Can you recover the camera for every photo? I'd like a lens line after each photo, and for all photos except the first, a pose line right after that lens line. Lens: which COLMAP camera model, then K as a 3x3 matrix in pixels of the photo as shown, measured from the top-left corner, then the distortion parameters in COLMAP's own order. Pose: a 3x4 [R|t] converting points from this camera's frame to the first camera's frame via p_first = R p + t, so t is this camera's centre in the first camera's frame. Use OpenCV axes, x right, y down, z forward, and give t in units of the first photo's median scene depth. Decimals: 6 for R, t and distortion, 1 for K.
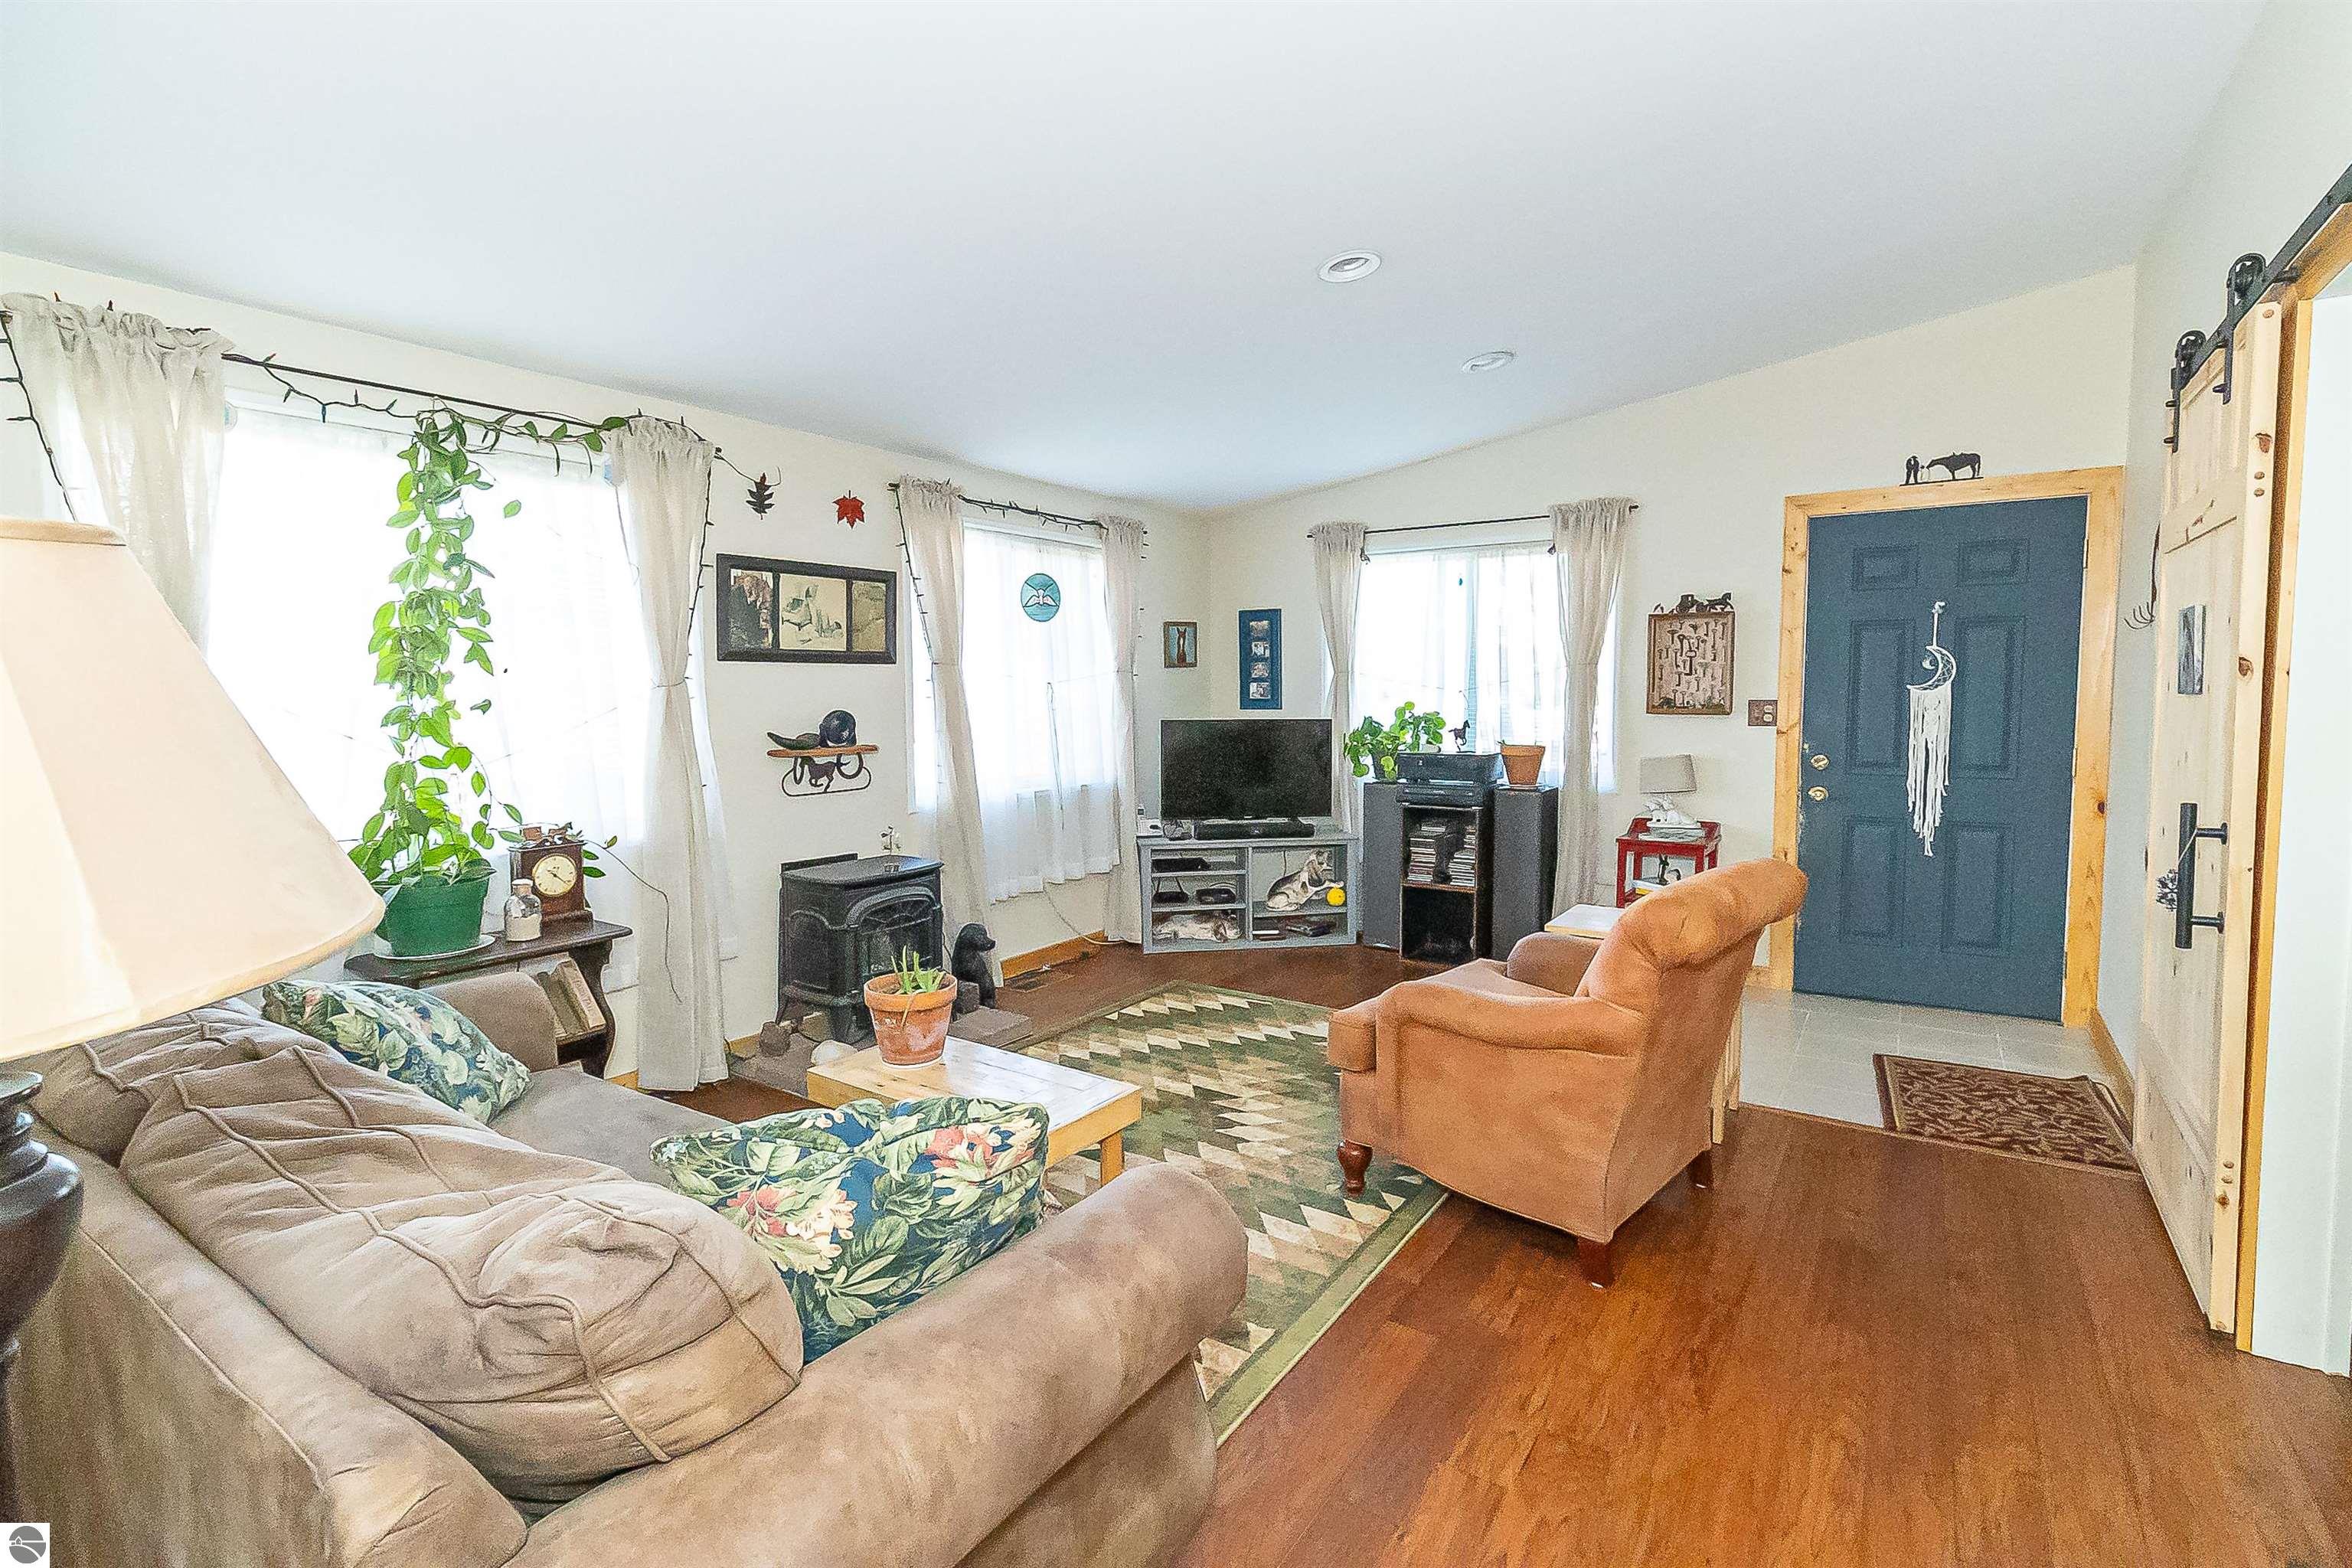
lens RADIAL K [[1086.4, 0, 1198.3], [0, 1086.4, 761.5], [0, 0, 1]] dist [0.000175, 0.000211]
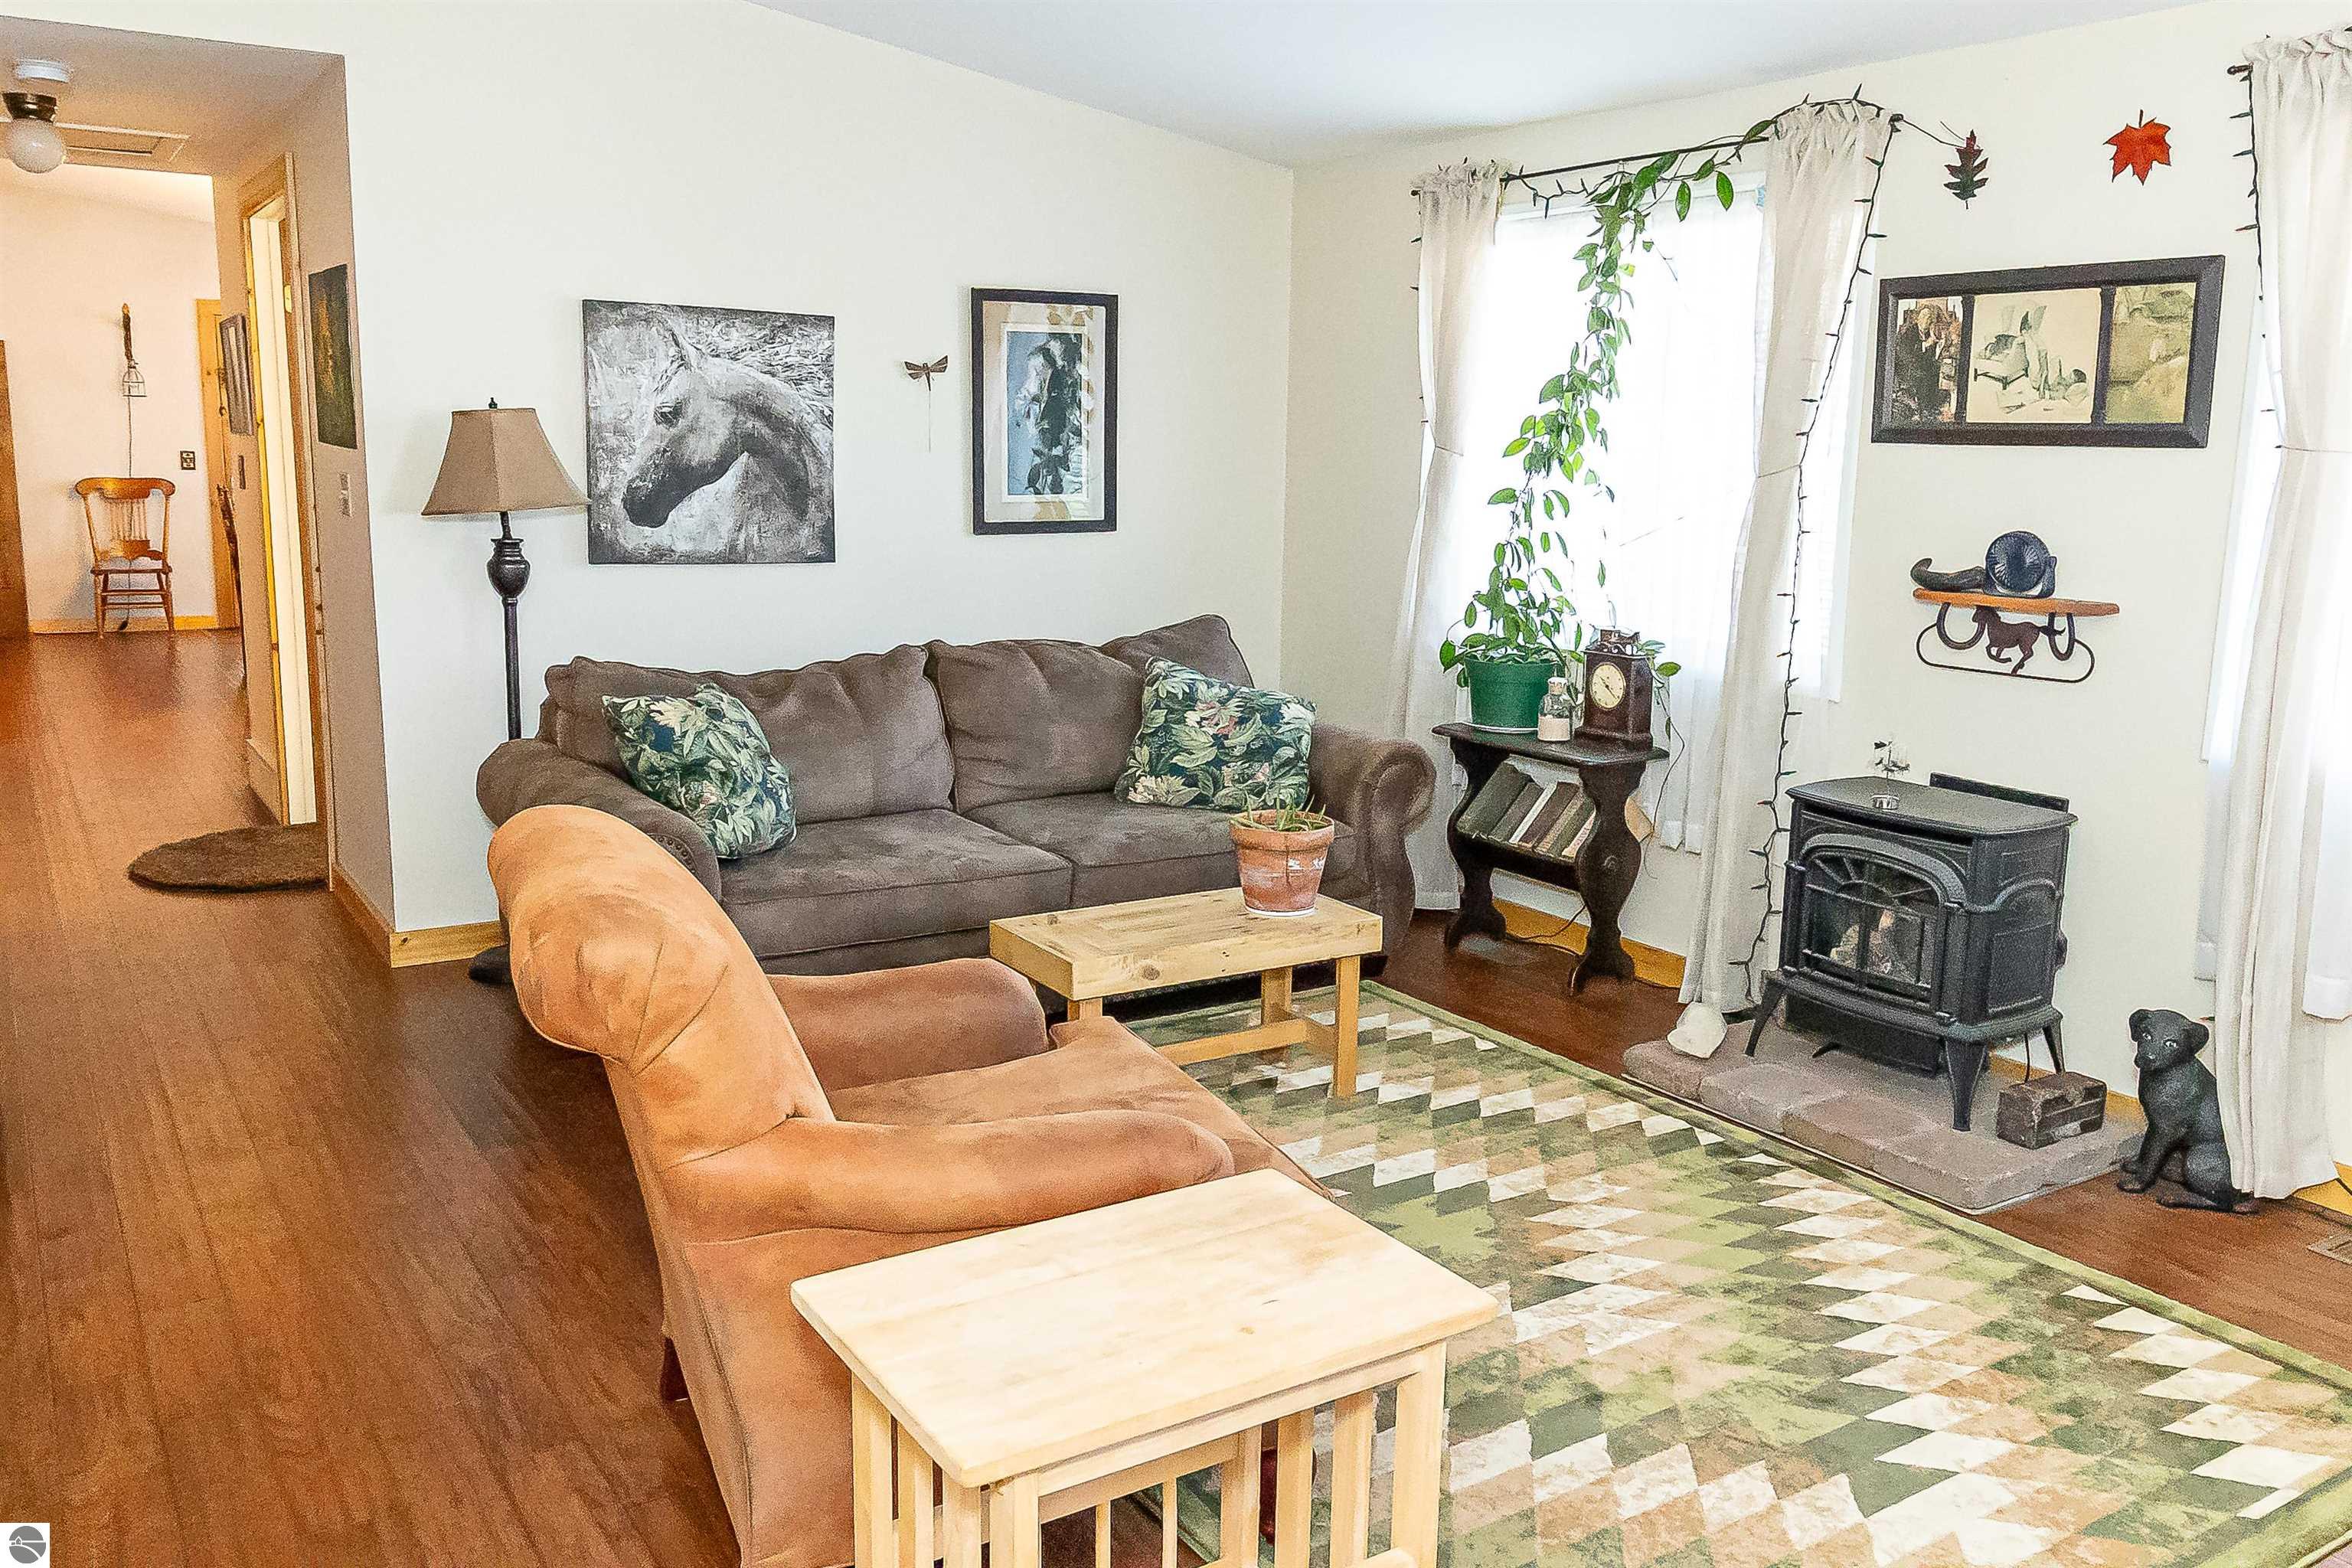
lens RADIAL K [[1855.1, 0, 1212.8], [0, 1855.1, 759.4], [0, 0, 1]] dist [0.003602, 0.000068]
pose [[-0.382571, 0.150127, -0.911648, 0.766355], [-0.087344, 0.976415, 0.197446, -0.090036], [0.919788, 0.155164, -0.360435, 1.041603]]
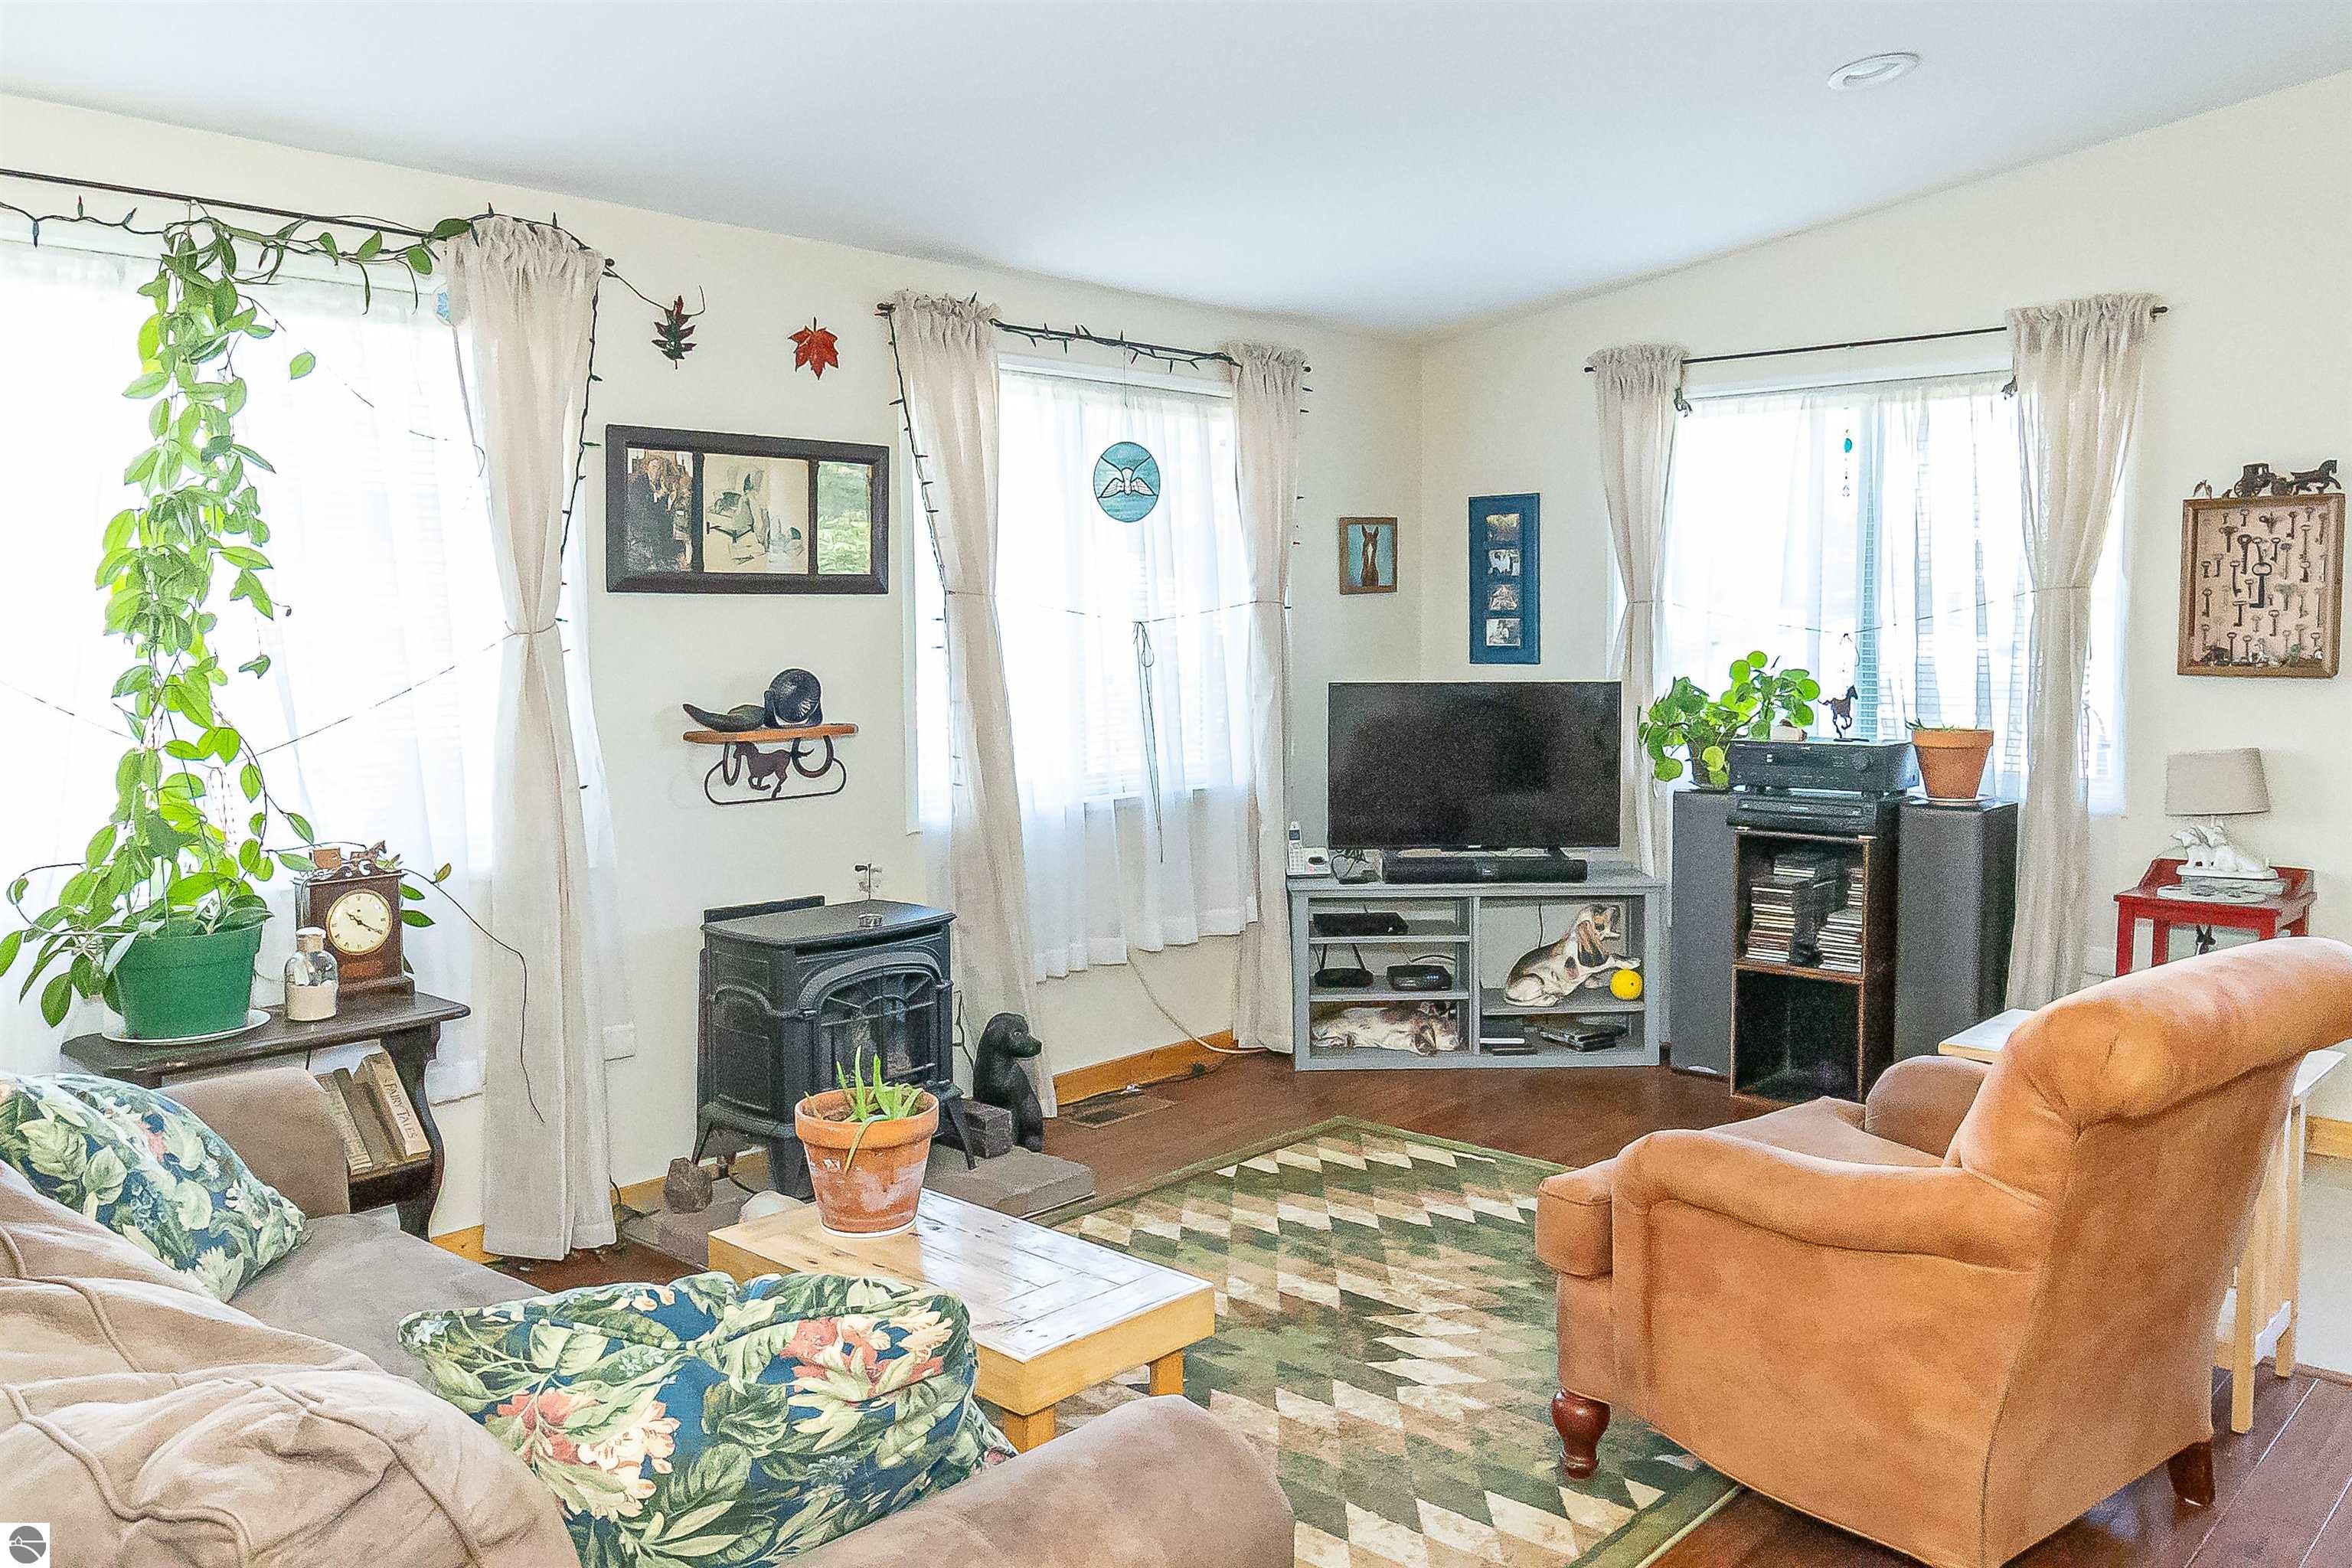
lens RADIAL K [[1855.2, 0, 1207.6], [0, 1855.2, 754.1], [0, 0, 1]] dist [0.004987, -0.006921]
pose [[0.990698, 0.008888, -0.135792, 0.055886], [-0.008004, 0.999943, 0.007055, -0.007598], [0.135847, -0.005903, 0.990712, -0.034955]]
